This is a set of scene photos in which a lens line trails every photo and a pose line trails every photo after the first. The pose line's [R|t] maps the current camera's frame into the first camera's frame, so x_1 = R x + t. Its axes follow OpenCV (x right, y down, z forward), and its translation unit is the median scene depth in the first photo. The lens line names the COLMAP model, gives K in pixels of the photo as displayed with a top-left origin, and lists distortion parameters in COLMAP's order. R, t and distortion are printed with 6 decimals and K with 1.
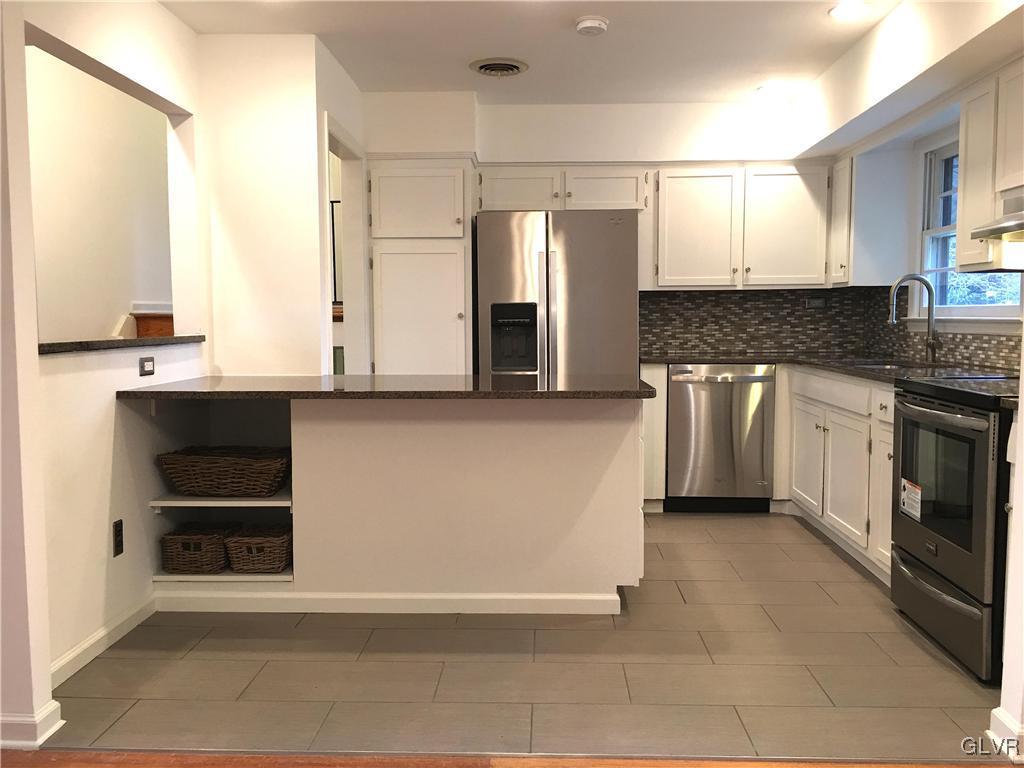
lens RADIAL K [[865.9, 0, 512.0], [0, 865.9, 384.0], [0, 0, 1]] dist [0.093690, -0.106780]
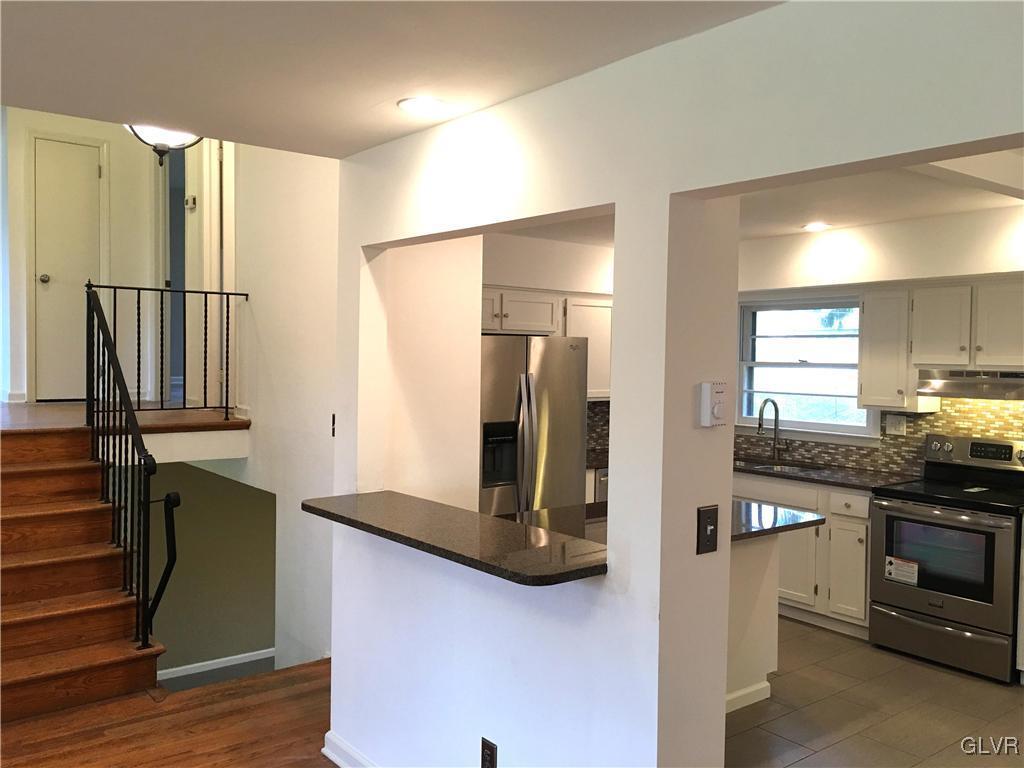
lens RADIAL K [[865.9, 0, 512.0], [0, 865.9, 384.0], [0, 0, 1]] dist [0.093690, -0.106780]
pose [[0.753008, -0.007612, 0.657967, -0.851604], [0.033480, 0.999081, -0.026757, -0.138880], [-0.657159, 0.042177, 0.752571, 0.255858]]
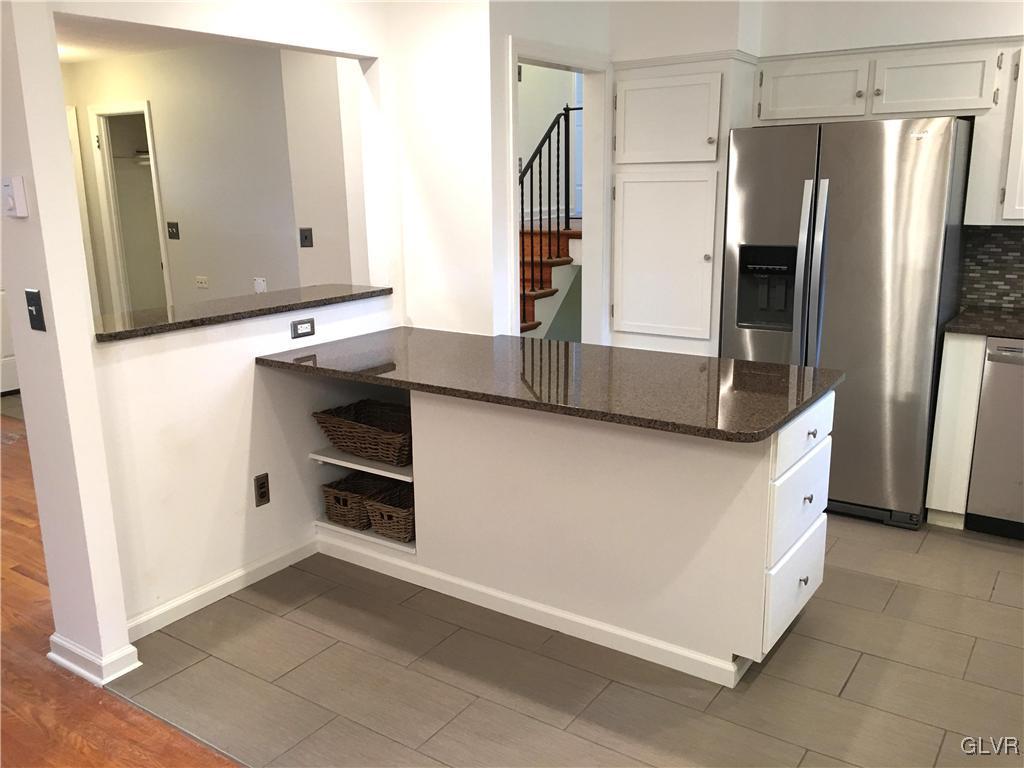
lens RADIAL K [[865.9, 0, 512.0], [0, 865.9, 384.0], [0, 0, 1]] dist [0.093690, -0.106780]
pose [[0.843122, 0.118685, -0.524460, 0.302791], [-0.031100, 0.984468, 0.172788, -0.124954], [0.536822, -0.129370, 0.833718, 0.233209]]
